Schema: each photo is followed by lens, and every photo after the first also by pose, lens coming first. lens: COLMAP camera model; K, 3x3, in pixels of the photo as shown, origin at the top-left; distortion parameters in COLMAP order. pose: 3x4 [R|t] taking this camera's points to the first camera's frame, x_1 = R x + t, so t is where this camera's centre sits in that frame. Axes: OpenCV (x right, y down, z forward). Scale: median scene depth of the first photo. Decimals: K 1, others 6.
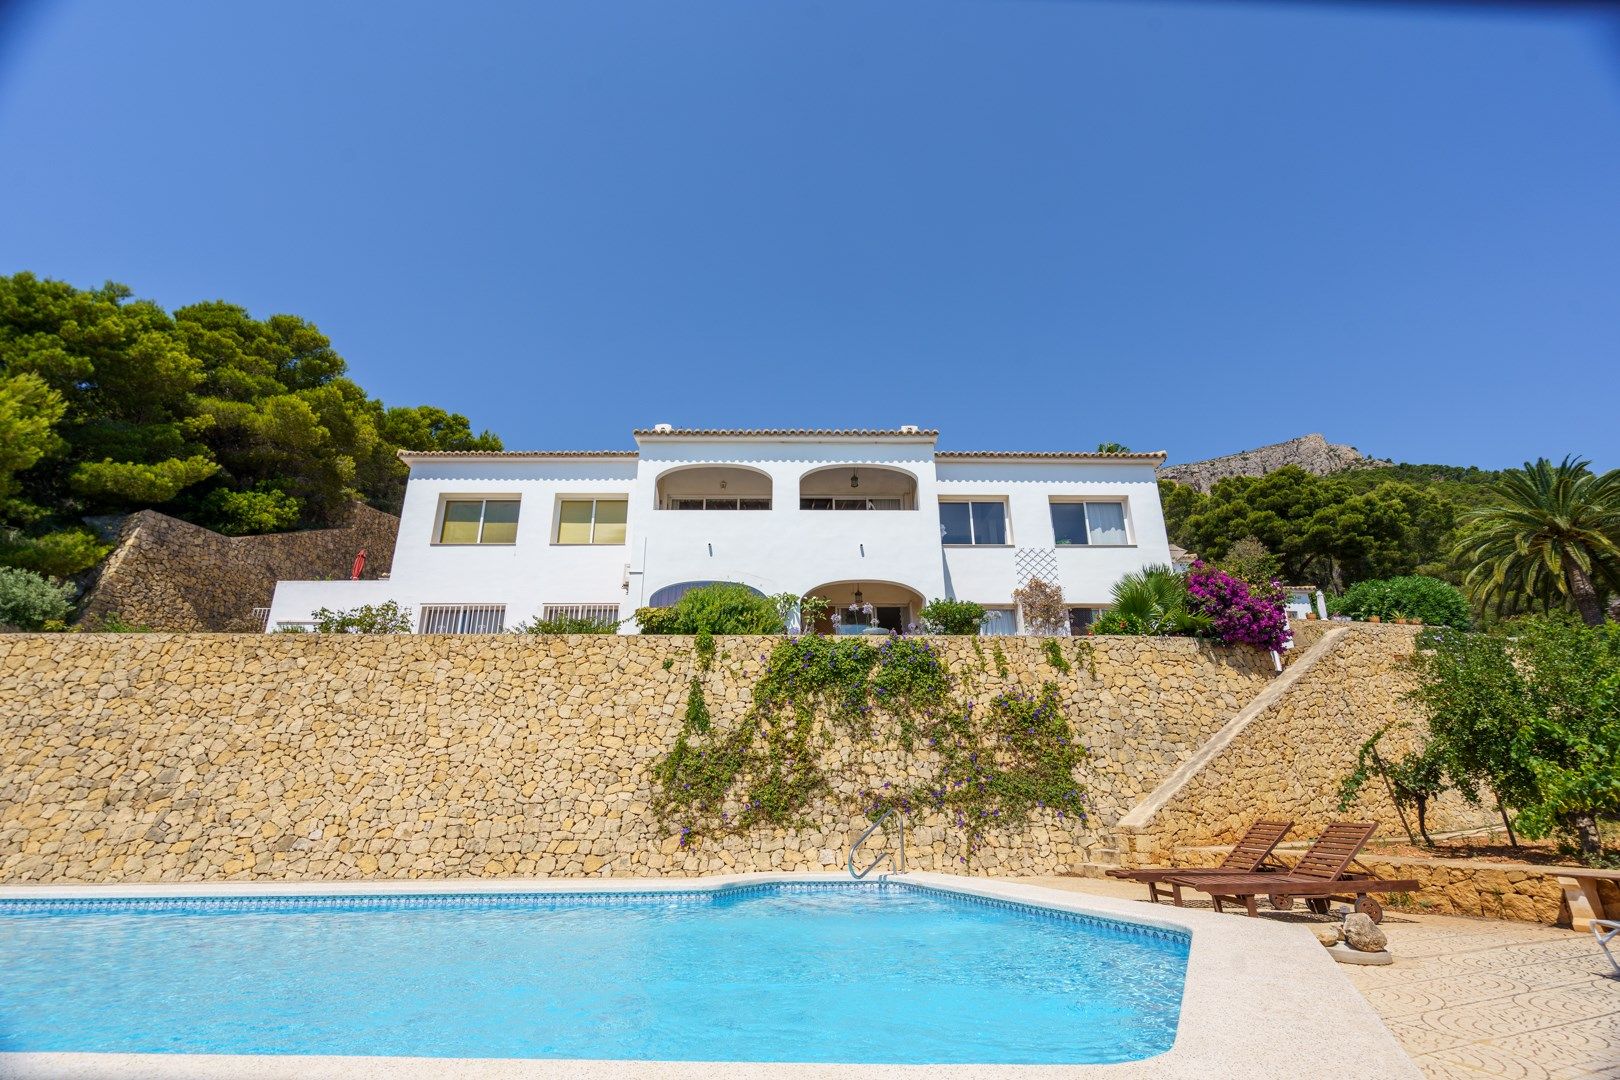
lens RADIAL K [[756.8, 0, 811.1], [0, 756.8, 523.5], [0, 0, 1]] dist [0.002324, 0.002740]
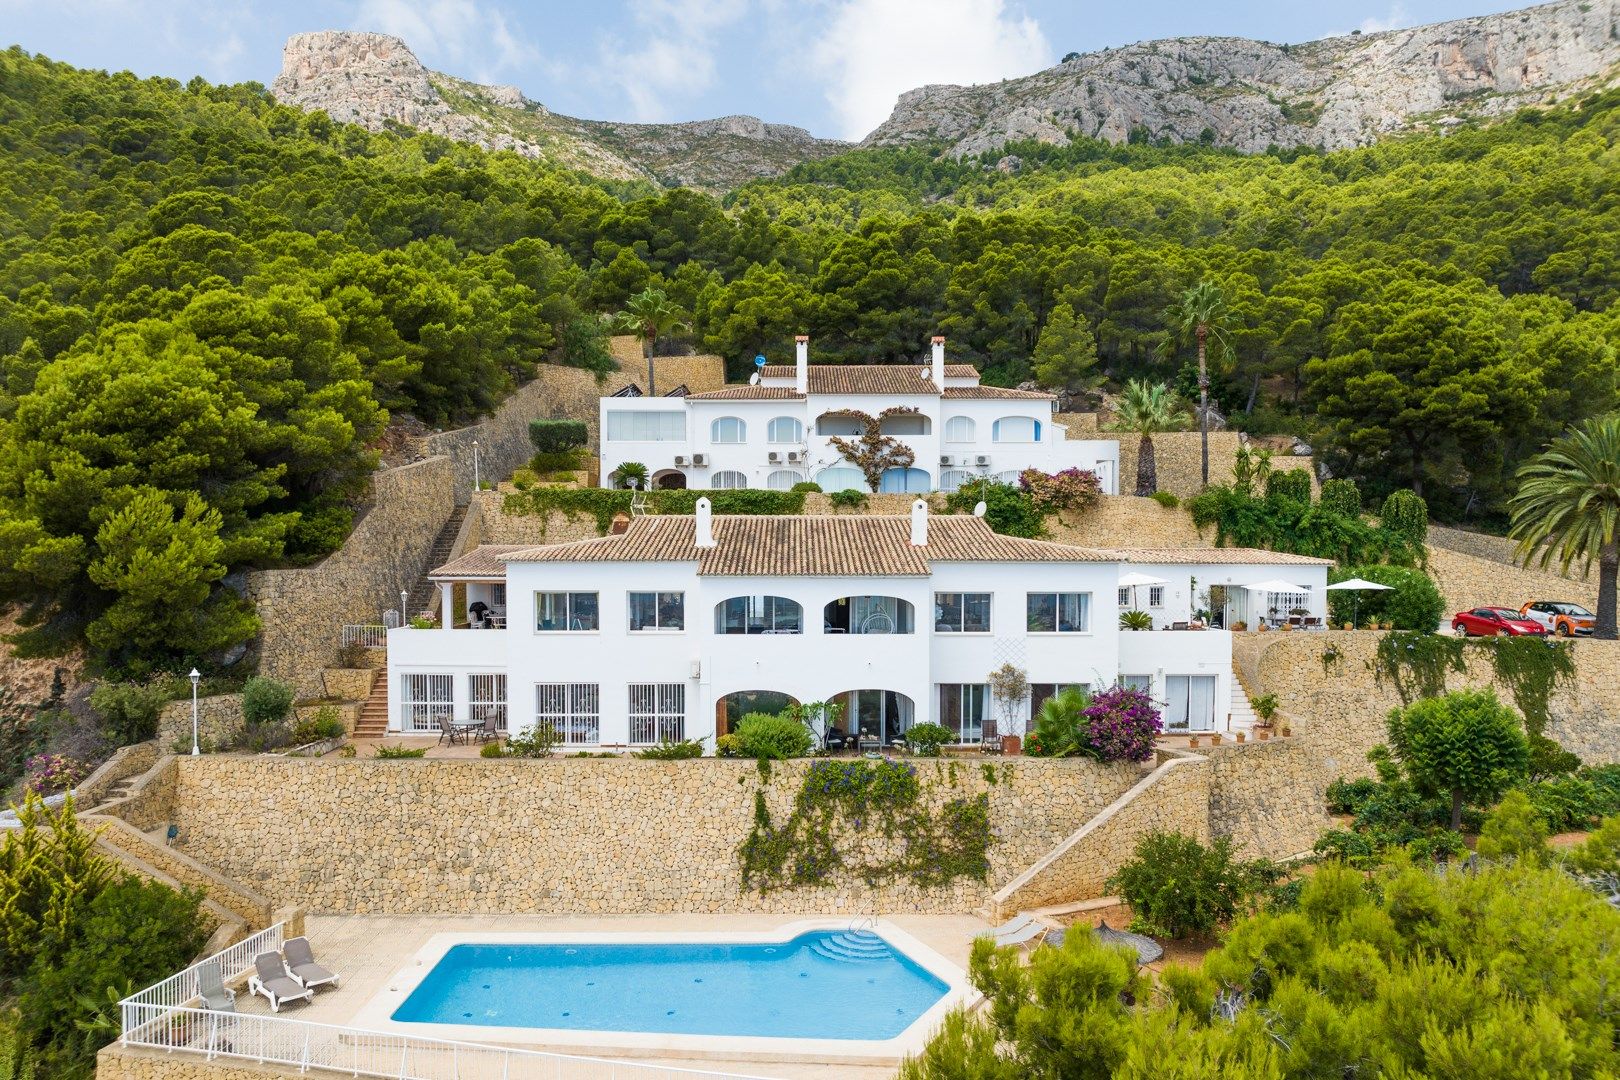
lens RADIAL K [[1293.3, 0, 819.0], [0, 1293.3, 551.4], [0, 0, 1]] dist [-0.001028, 0.000470]
pose [[0.999874, 0.015259, 0.004377, -0.048228], [-0.015800, 0.929912, 0.367443, -1.313903], [0.001537, -0.367466, 0.930036, -1.401142]]
